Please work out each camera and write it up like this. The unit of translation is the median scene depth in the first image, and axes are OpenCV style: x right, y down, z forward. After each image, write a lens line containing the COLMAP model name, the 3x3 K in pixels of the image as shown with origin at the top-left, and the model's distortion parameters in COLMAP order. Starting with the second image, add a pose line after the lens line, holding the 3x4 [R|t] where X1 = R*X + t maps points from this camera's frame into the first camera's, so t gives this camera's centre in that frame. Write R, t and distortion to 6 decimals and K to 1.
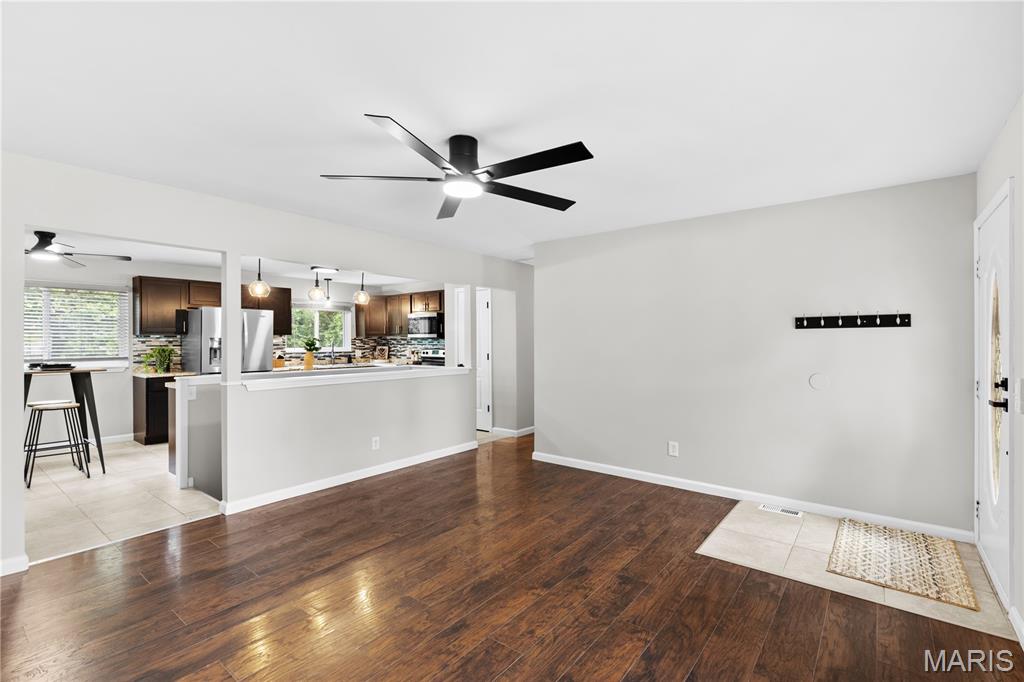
lens RADIAL K [[468.4, 0, 512.0], [0, 468.4, 341.0], [0, 0, 1]] dist [0.003791, -0.000082]
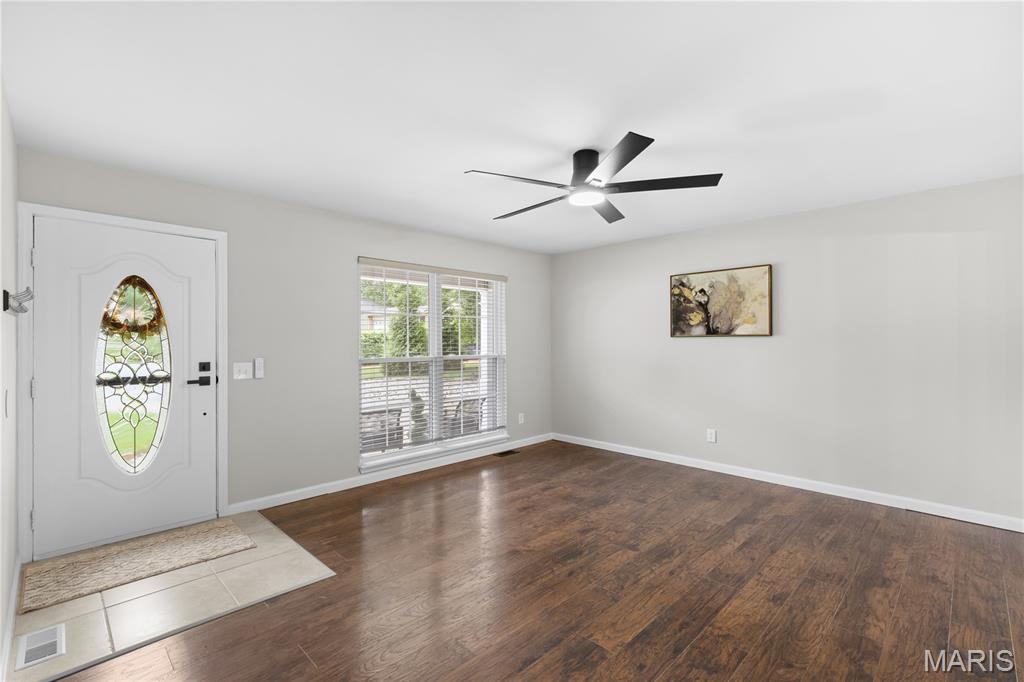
lens RADIAL K [[465.8, 0, 517.1], [0, 465.8, 342.7], [0, 0, 1]] dist [-0.000731, -0.000253]
pose [[-0.994933, 0.000142, 0.100540, -0.034086], [0.000590, 0.999990, 0.004421, 0.009432], [-0.100539, 0.004458, -0.994923, 1.667140]]
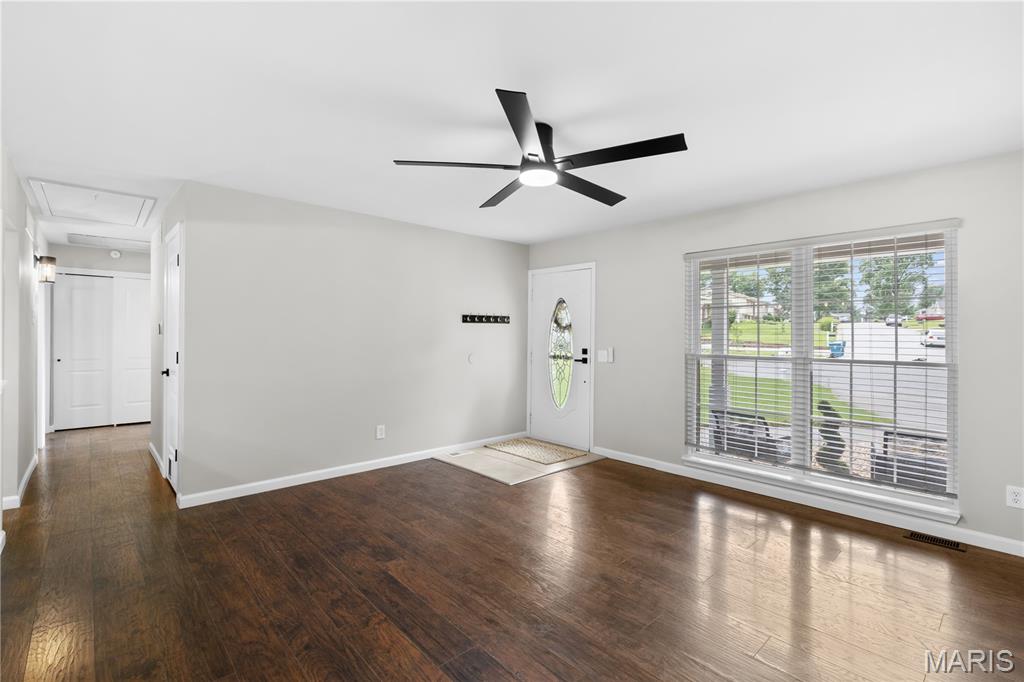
lens RADIAL K [[465.8, 0, 517.1], [0, 465.8, 342.7], [0, 0, 1]] dist [-0.000731, -0.000253]
pose [[0.150378, -0.018560, 0.988454, -0.857355], [-0.006113, 0.999787, 0.019703, 0.006156], [-0.988610, -0.009005, 0.150233, 0.706700]]
